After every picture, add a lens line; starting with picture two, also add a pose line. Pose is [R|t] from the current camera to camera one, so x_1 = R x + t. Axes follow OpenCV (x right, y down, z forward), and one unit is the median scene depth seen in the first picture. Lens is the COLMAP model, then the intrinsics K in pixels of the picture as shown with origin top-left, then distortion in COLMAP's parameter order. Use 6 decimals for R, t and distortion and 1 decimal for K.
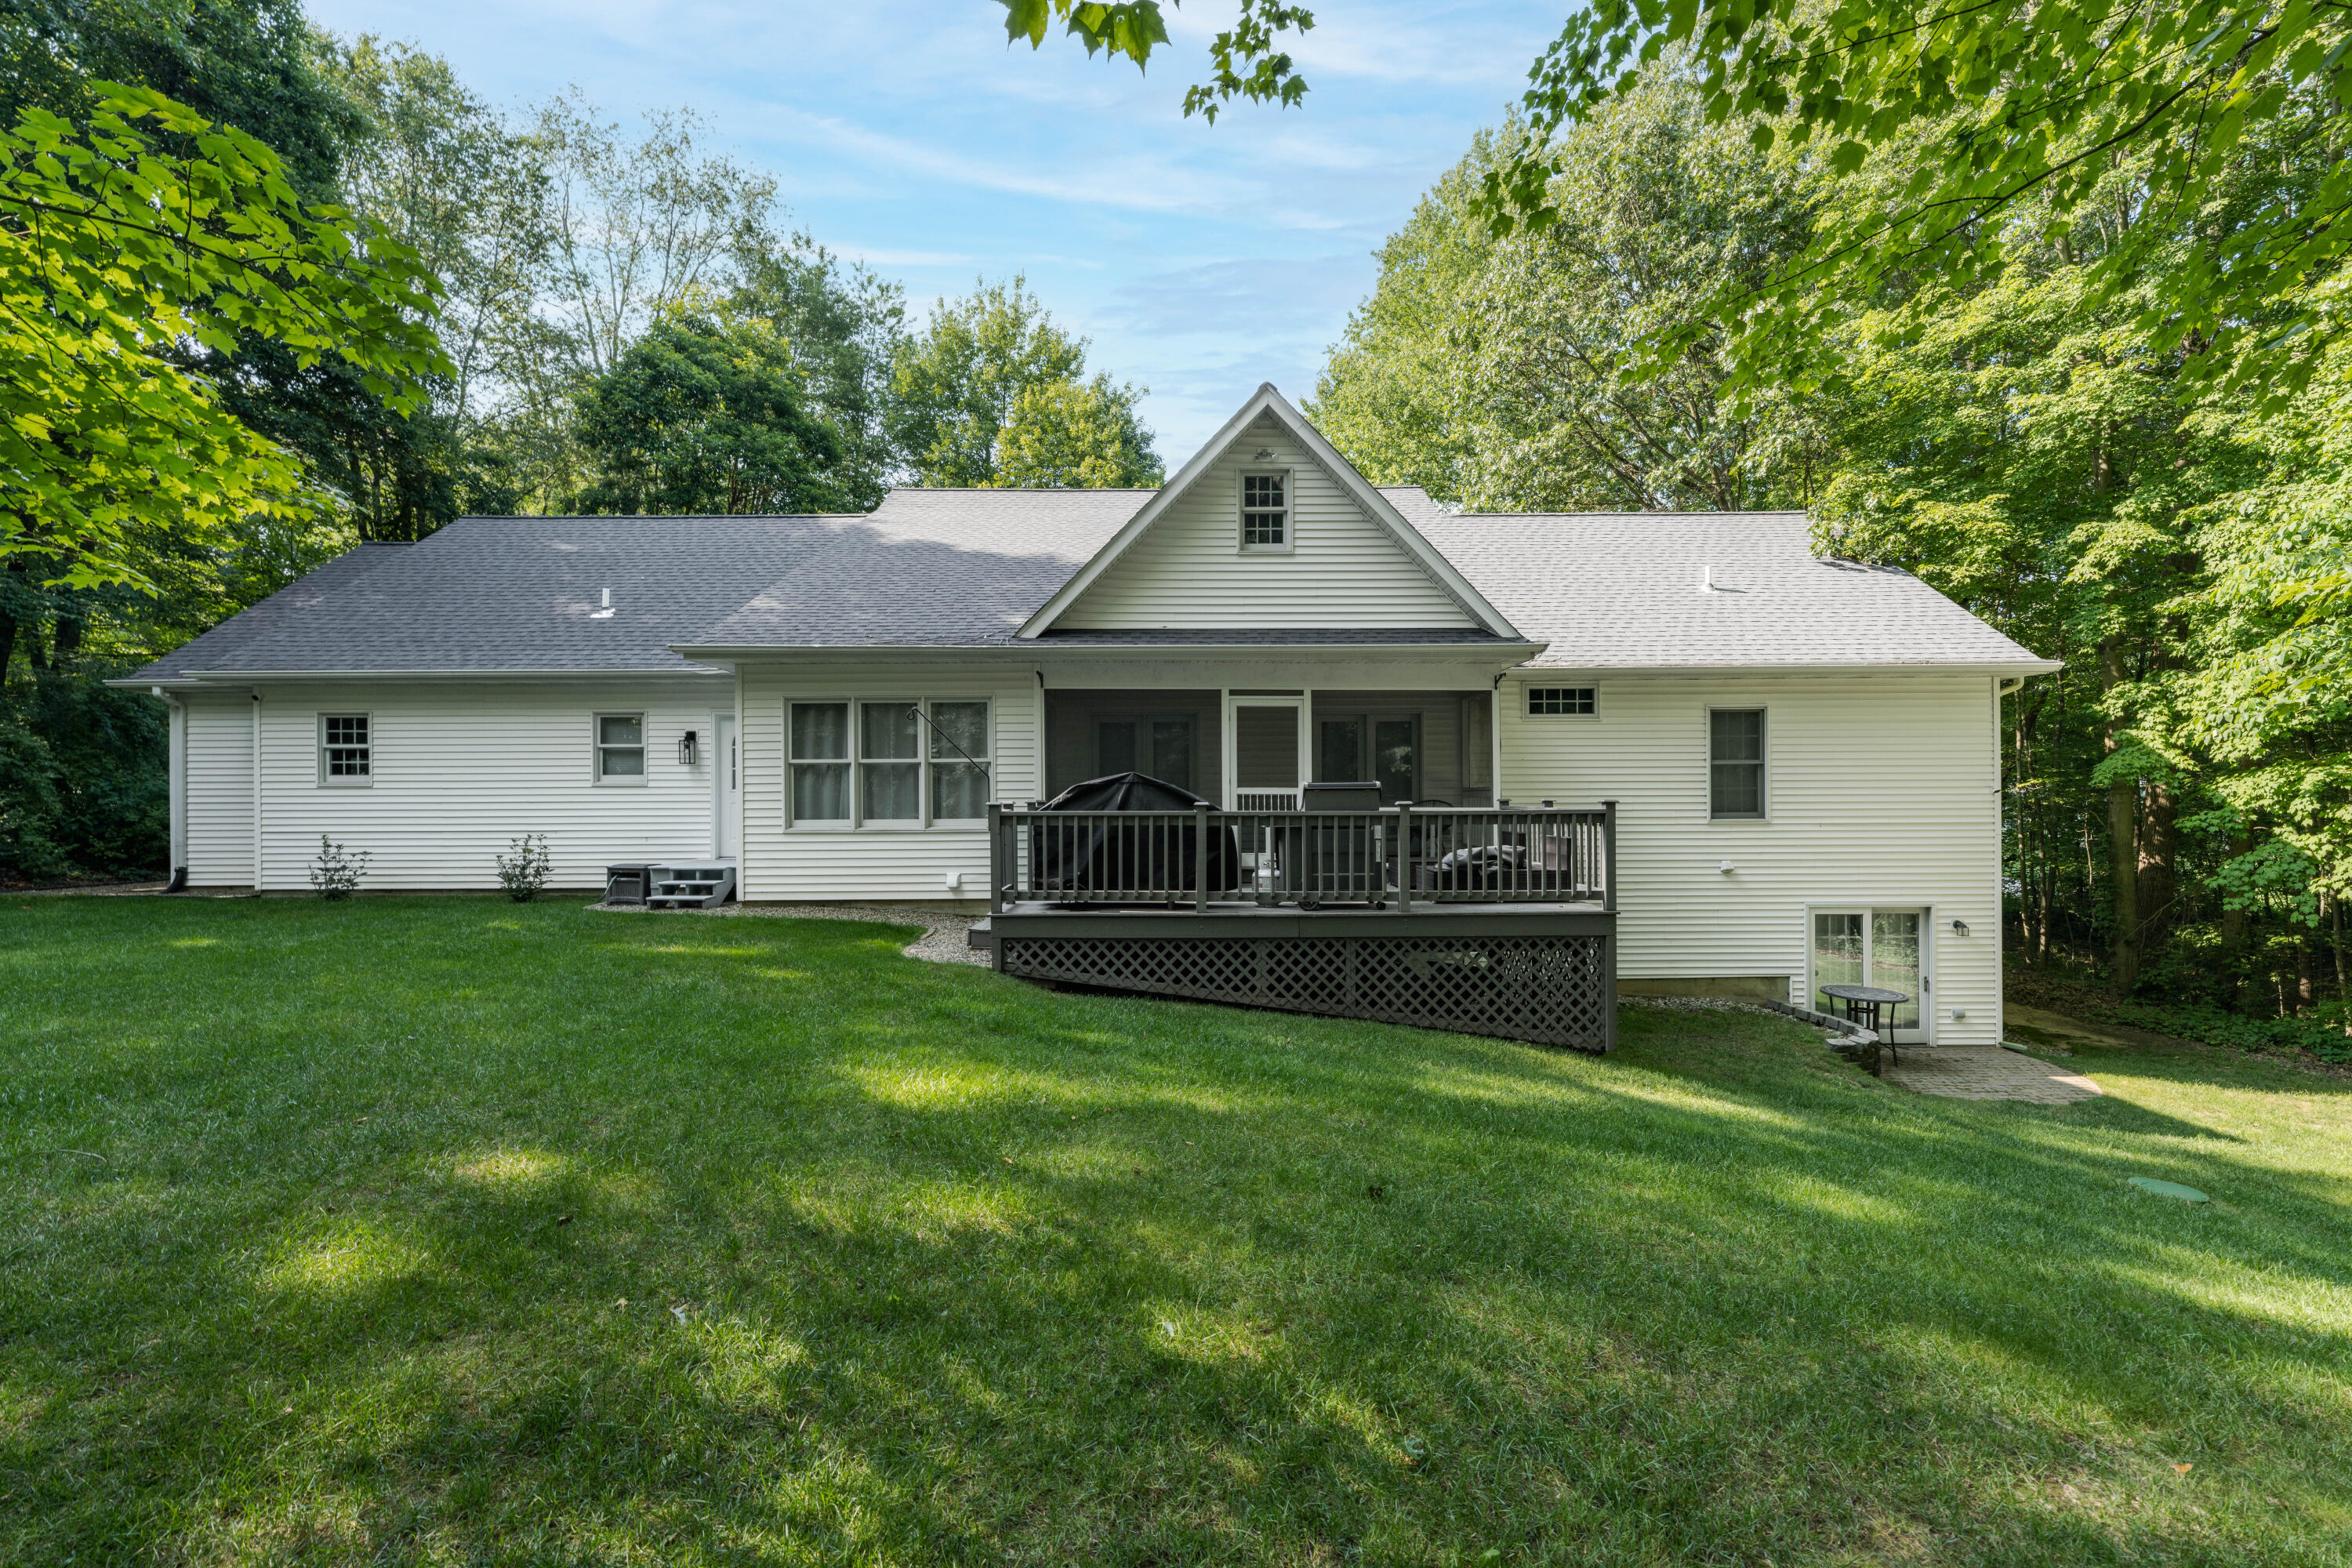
lens RADIAL K [[948.9, 0, 1176.0], [0, 948.9, 784.0], [0, 0, 1]] dist [-0.000170, -0.000014]
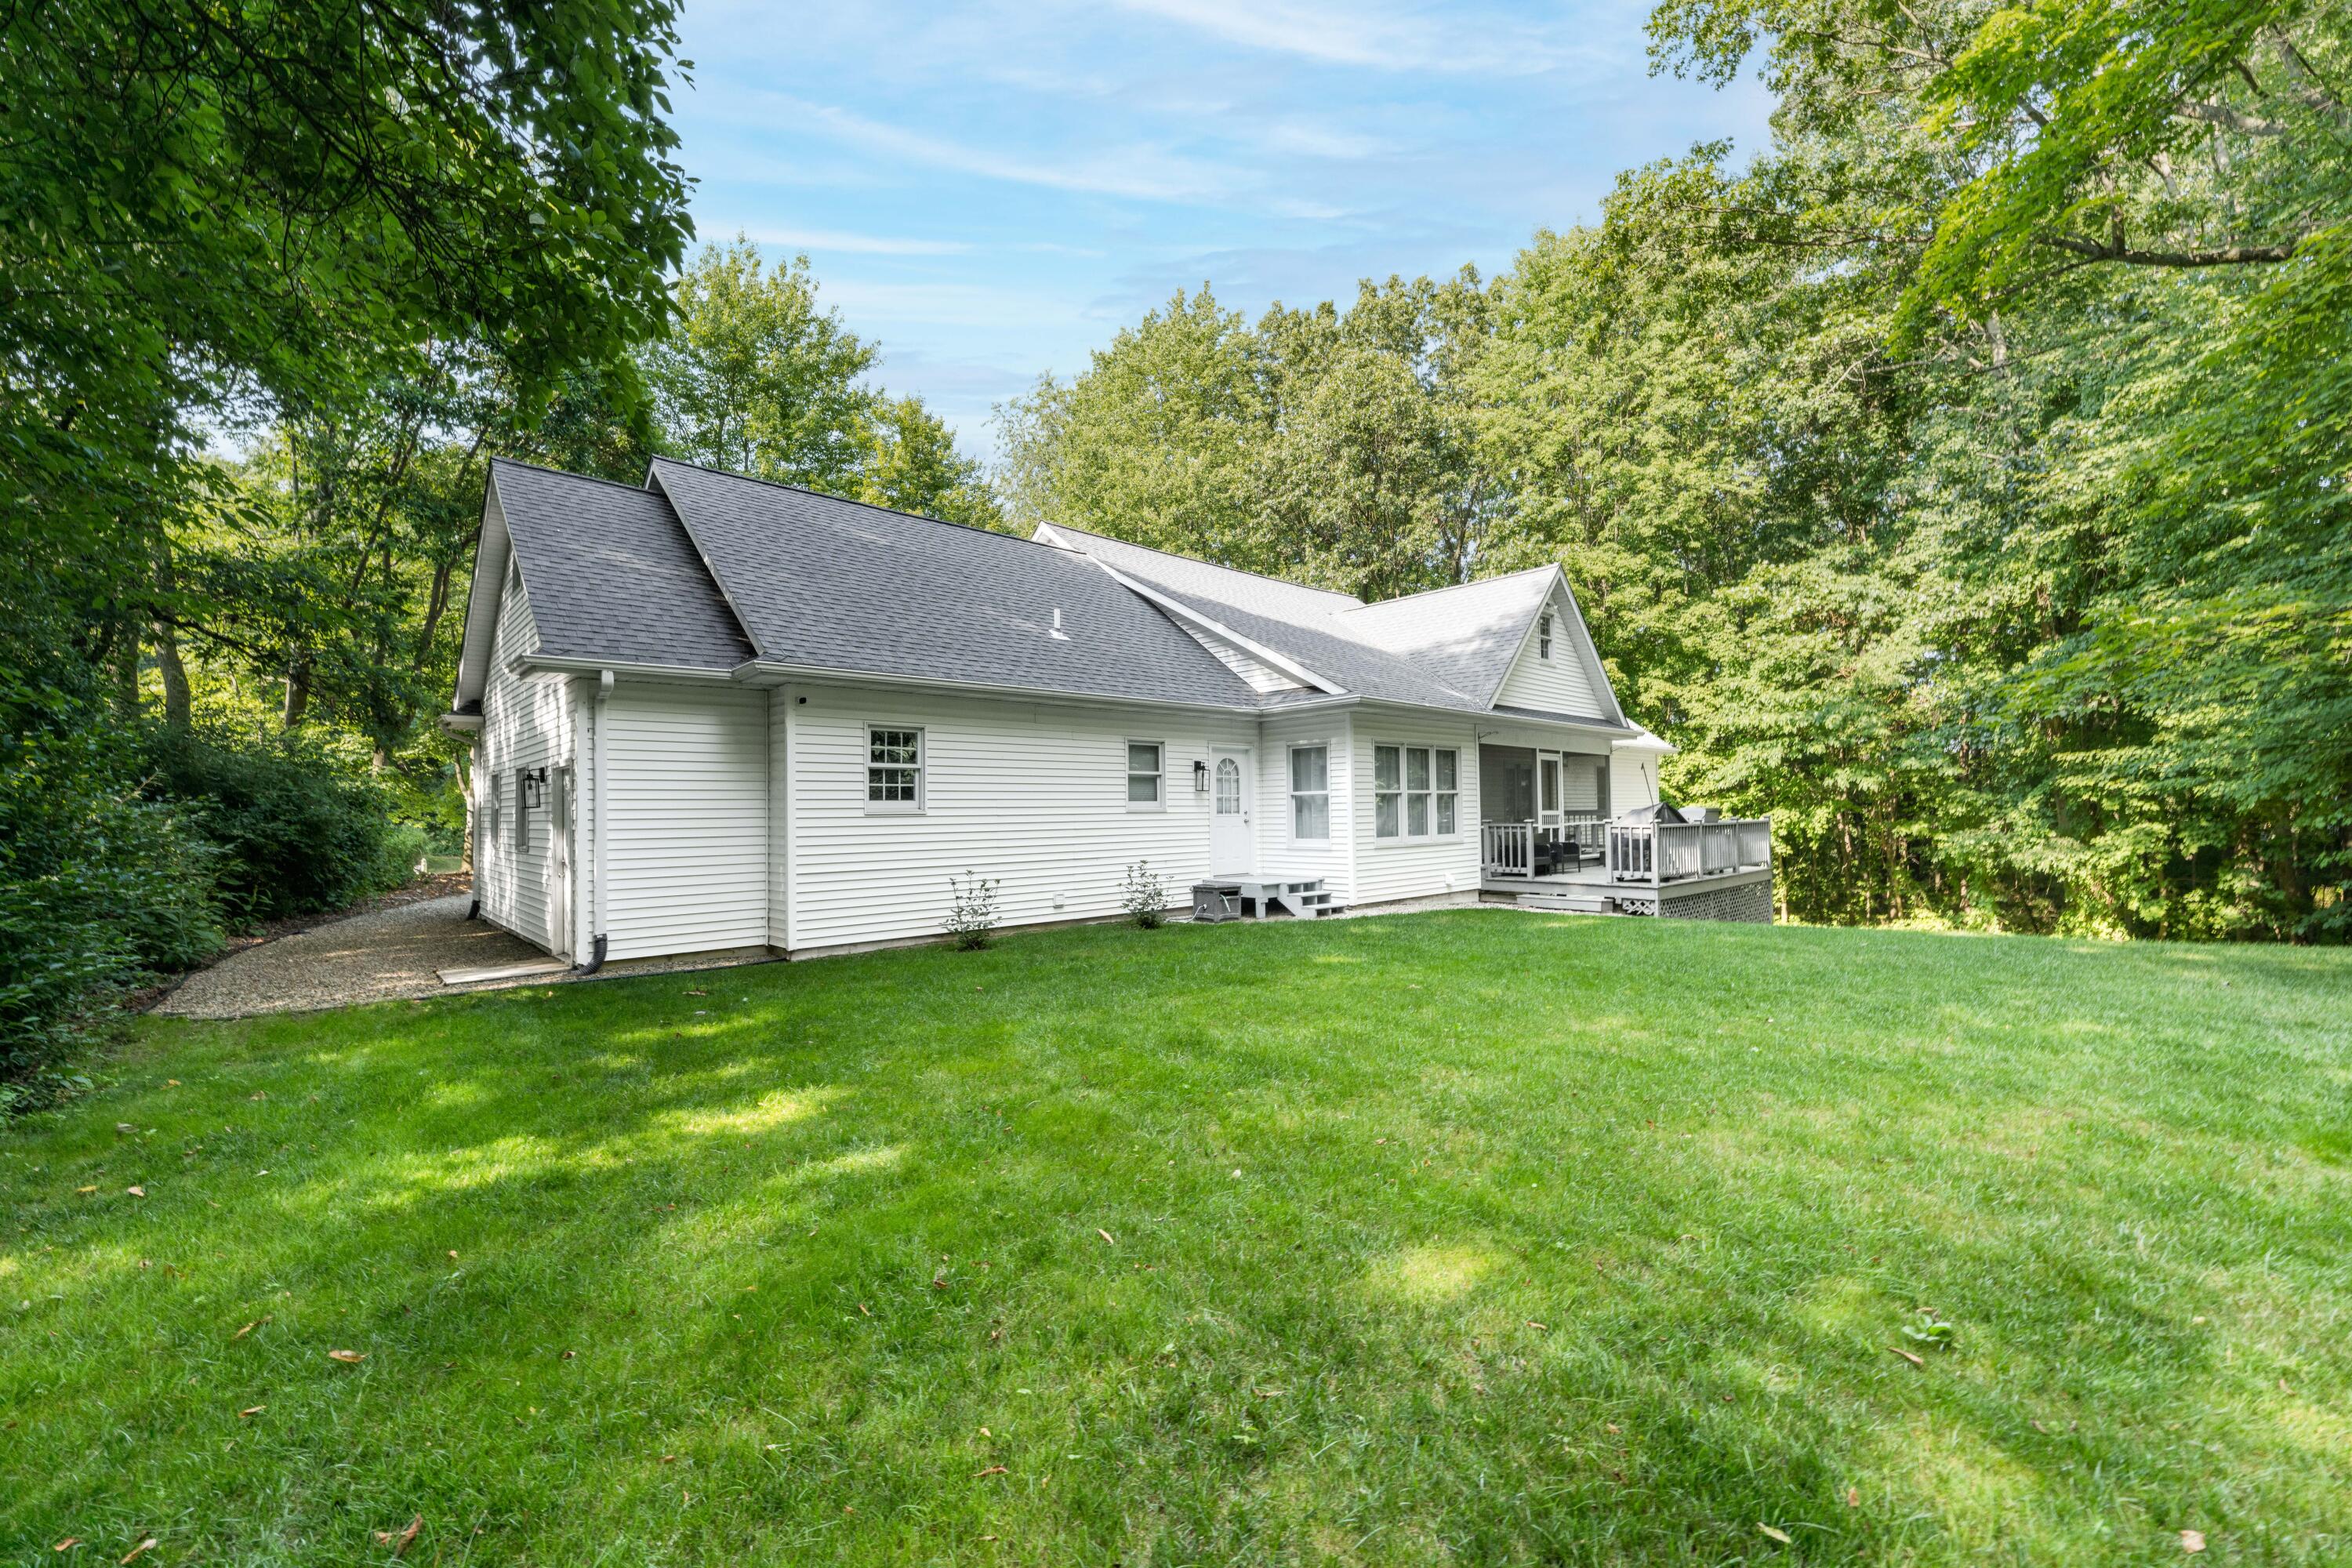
lens RADIAL K [[948.9, 0, 1176.0], [0, 948.9, 784.0], [0, 0, 1]] dist [-0.000170, -0.000014]
pose [[0.715742, 0.012091, 0.698260, -1.328487], [-0.001317, 0.999872, -0.015963, -0.011083], [-0.698363, 0.010506, 0.715666, 0.238101]]
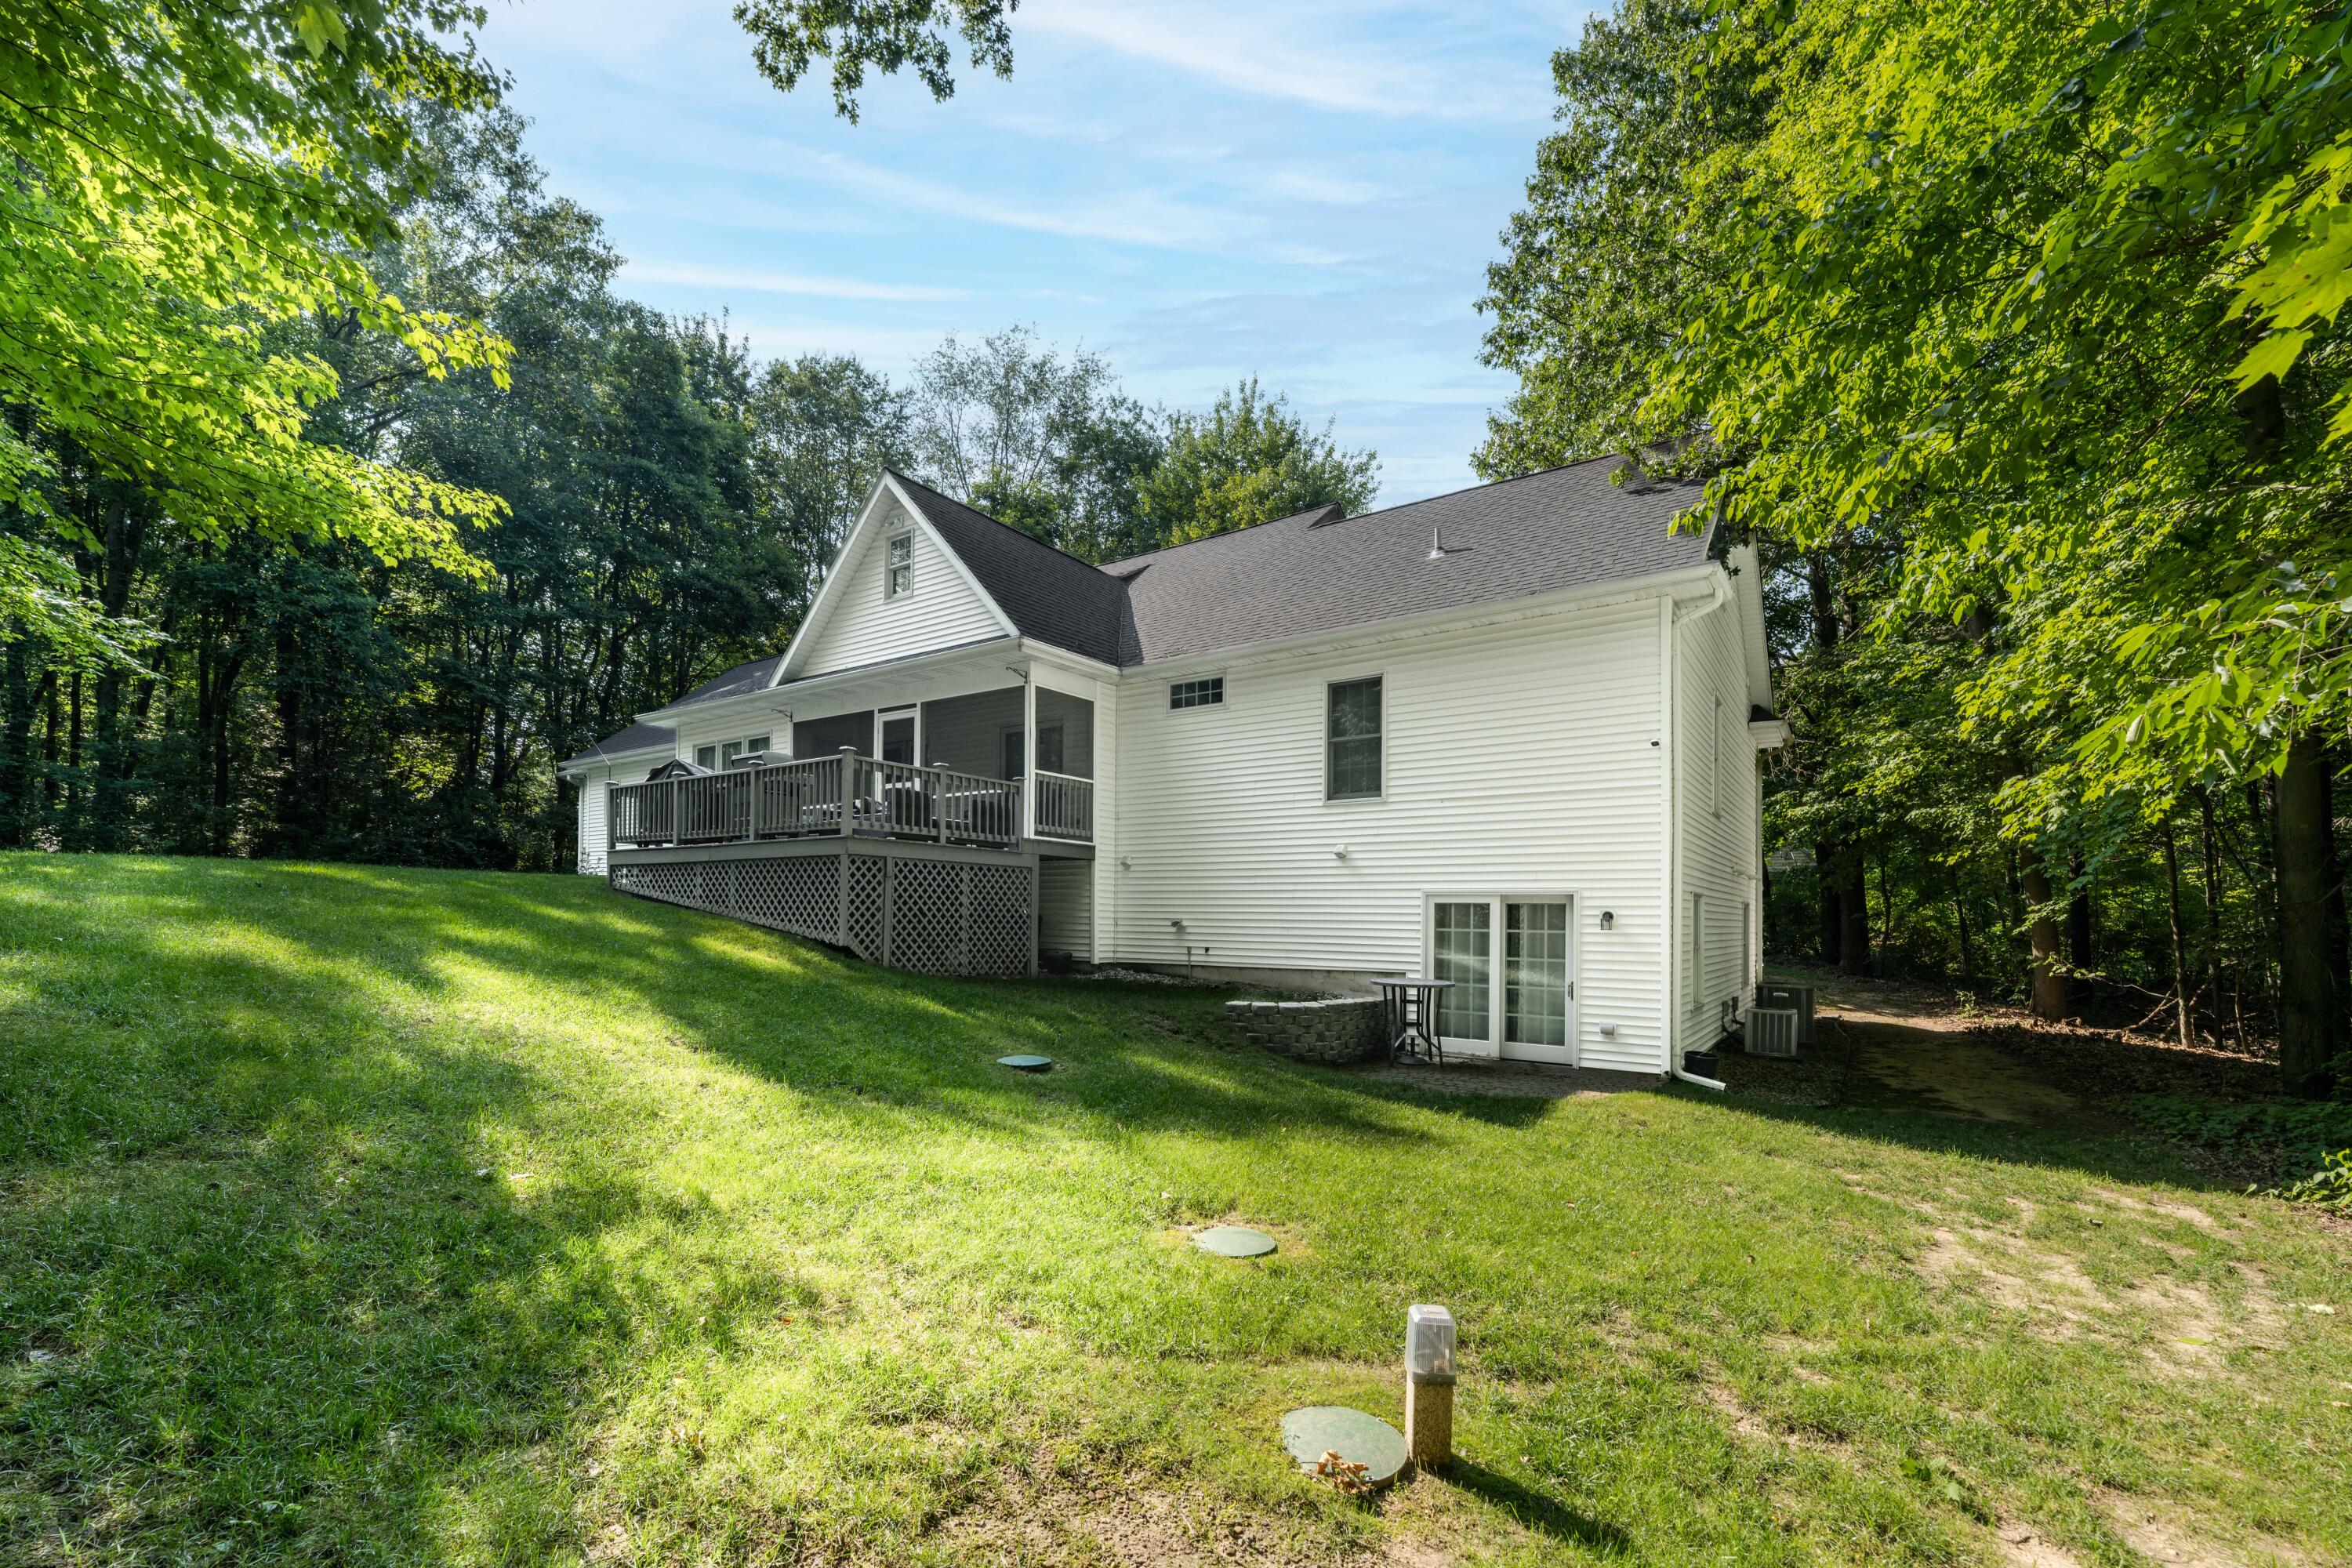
lens RADIAL K [[958.6, 0, 1176.4], [0, 958.6, 869.8], [0, 0, 1]] dist [-0.000223, -0.000057]
pose [[0.831792, -0.009854, -0.555000, 0.965439], [-0.001817, 0.999789, -0.020475, 0.125010], [0.555085, 0.018039, 0.831598, 0.130911]]
